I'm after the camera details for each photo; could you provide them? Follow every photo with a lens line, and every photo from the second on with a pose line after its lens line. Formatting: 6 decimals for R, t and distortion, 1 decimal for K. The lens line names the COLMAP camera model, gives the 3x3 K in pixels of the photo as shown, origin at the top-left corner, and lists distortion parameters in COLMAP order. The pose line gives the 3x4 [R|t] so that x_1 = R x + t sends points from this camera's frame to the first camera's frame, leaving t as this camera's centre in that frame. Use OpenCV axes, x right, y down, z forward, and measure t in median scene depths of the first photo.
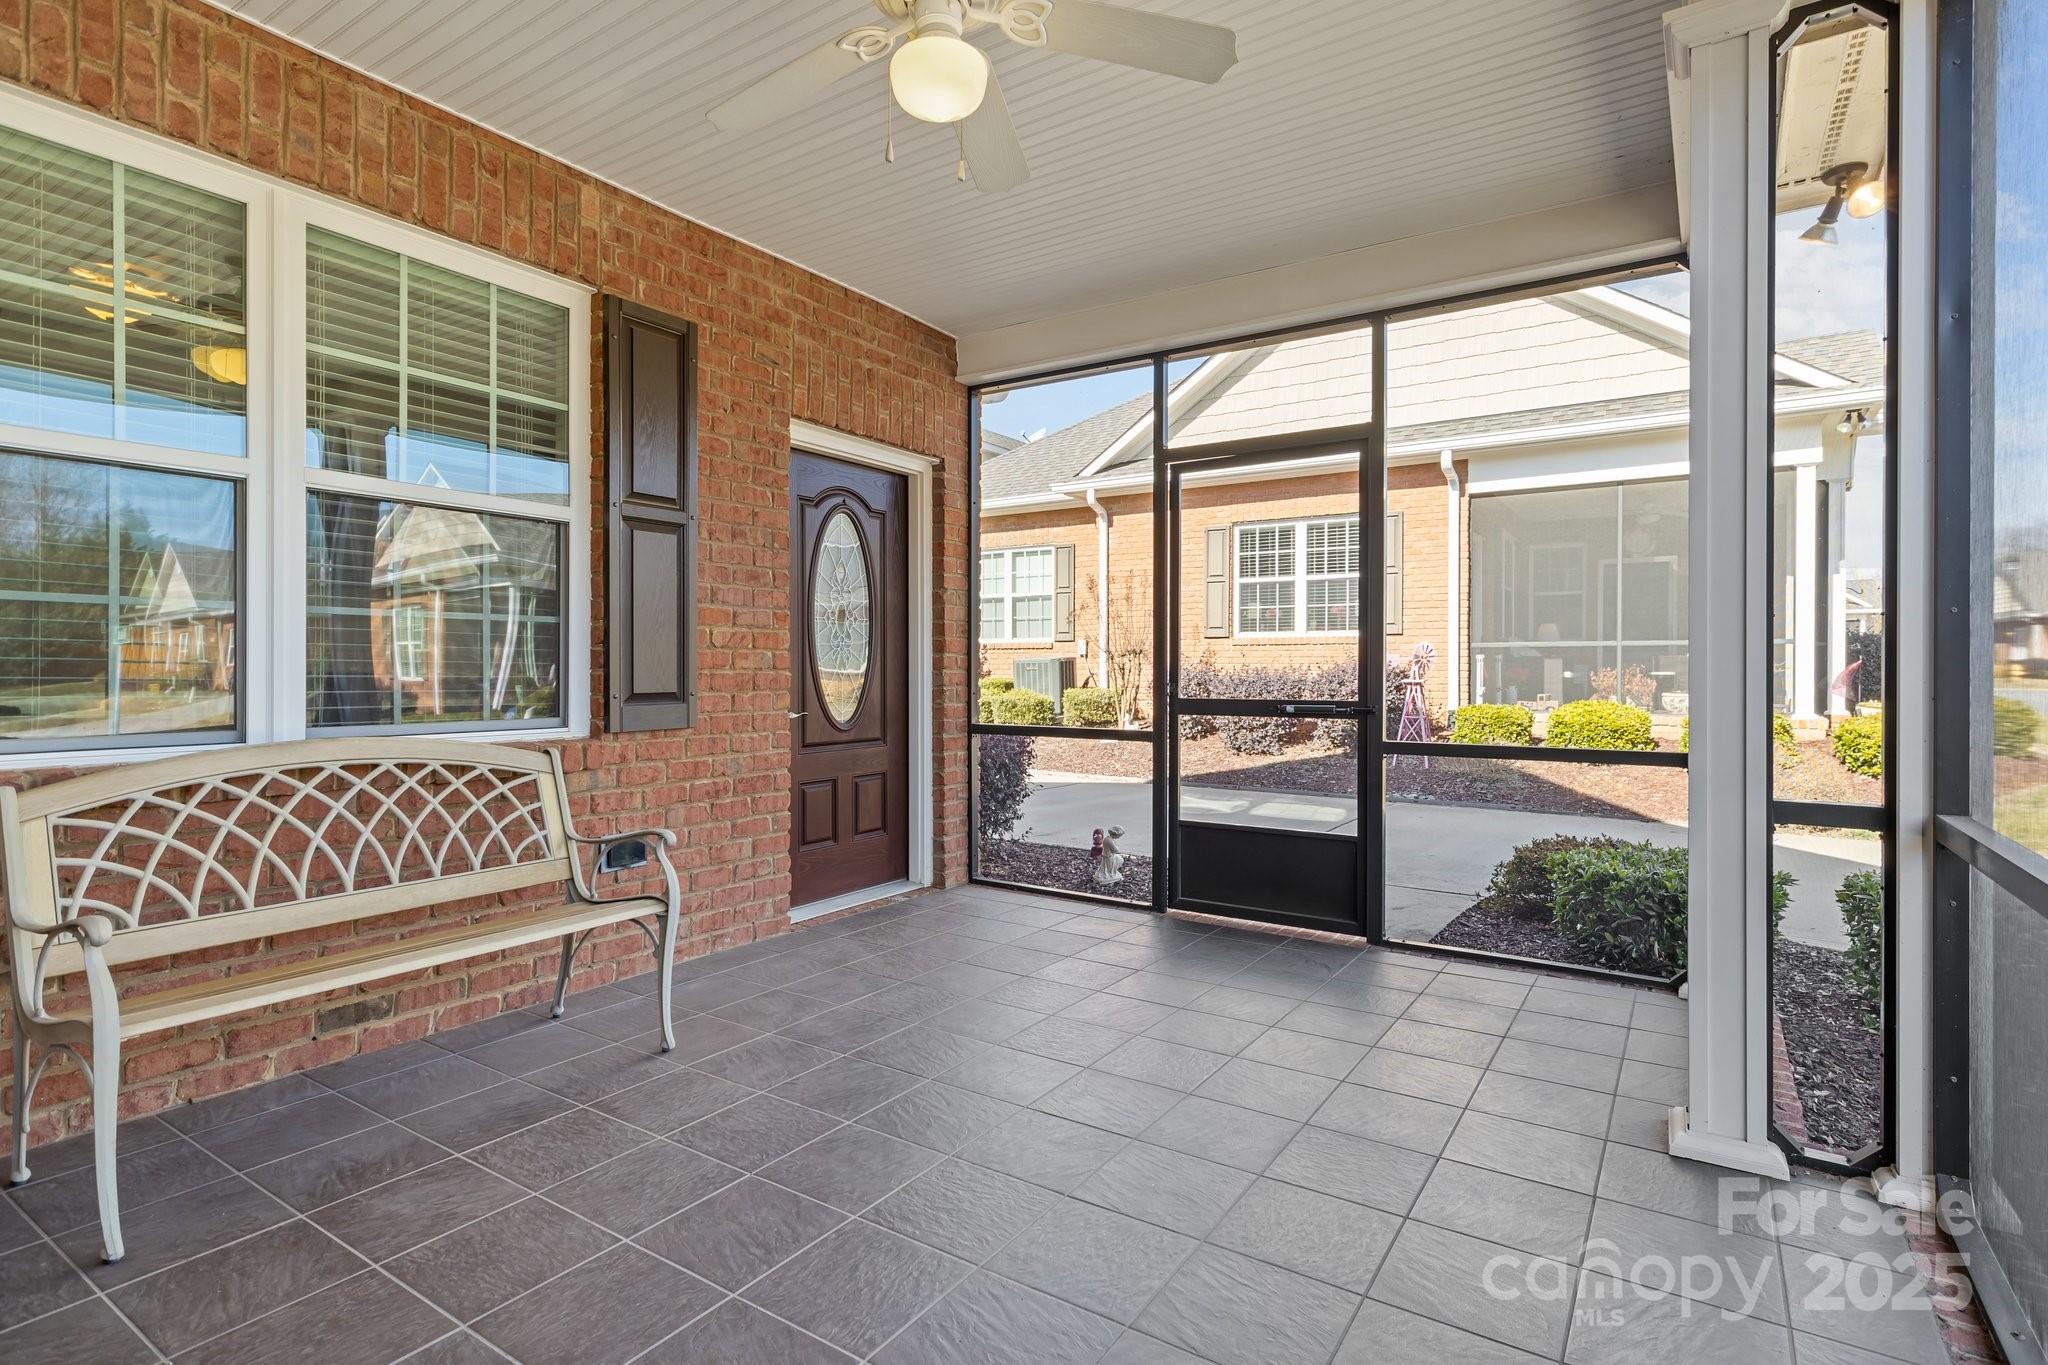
lens RADIAL K [[1005.4, 0, 1026.1], [0, 1005.4, 677.3], [0, 0, 1]] dist [-0.001423, -0.000311]
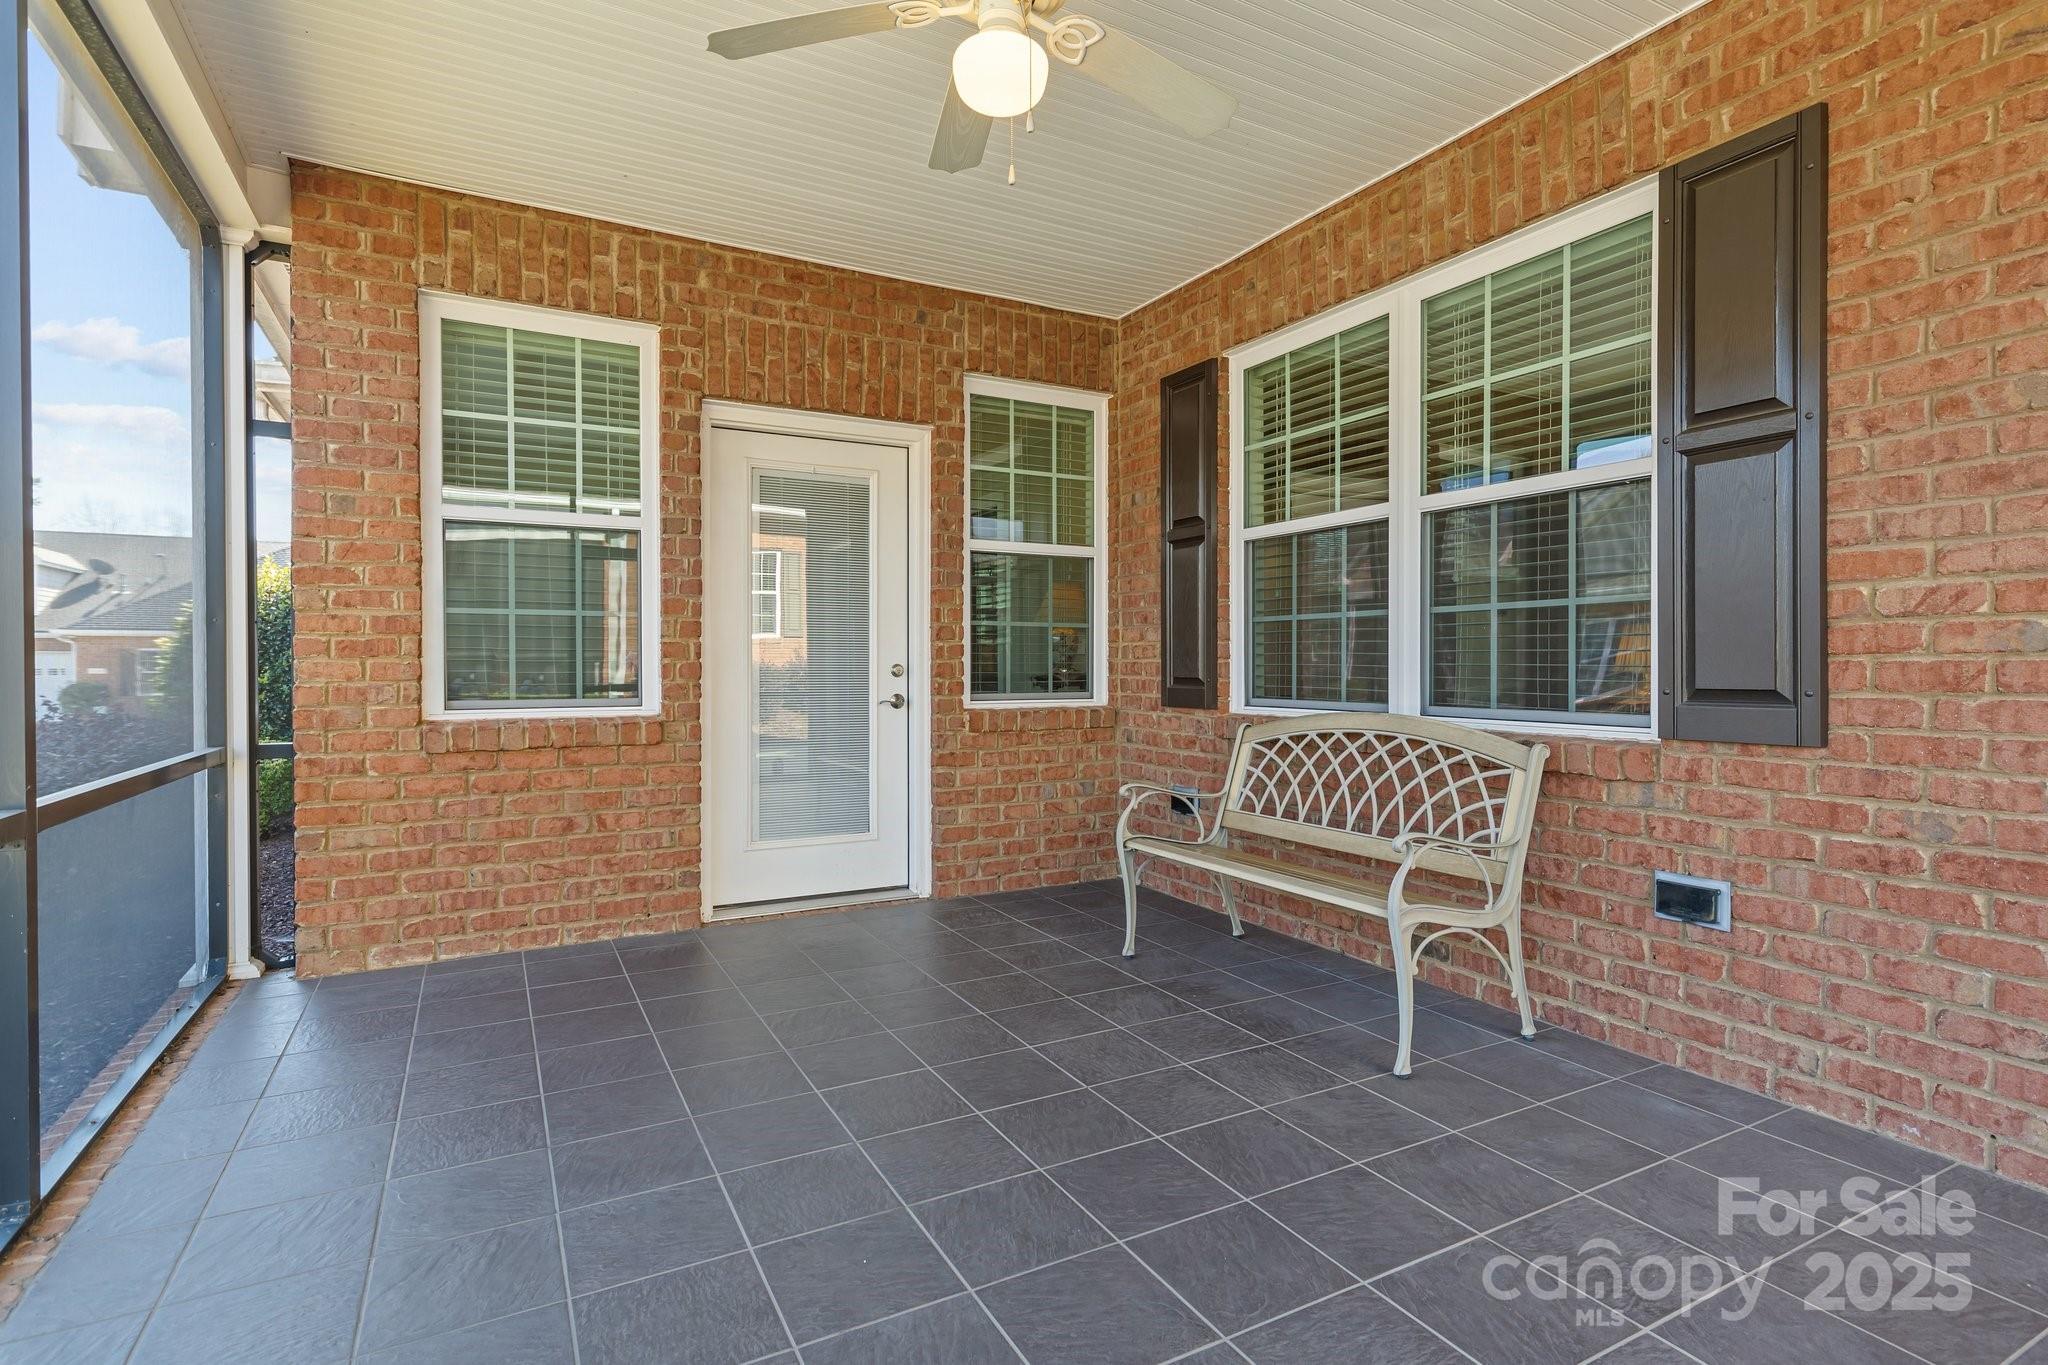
lens RADIAL K [[1005.4, 0, 1026.4], [0, 1005.4, 673.6], [0, 0, 1]] dist [-0.001423, -0.000311]
pose [[-0.473822, 0.008446, -0.880580, 0.596623], [-0.003698, 0.999926, 0.011581, -0.001943], [0.880613, 0.008744, -0.473755, 1.123472]]
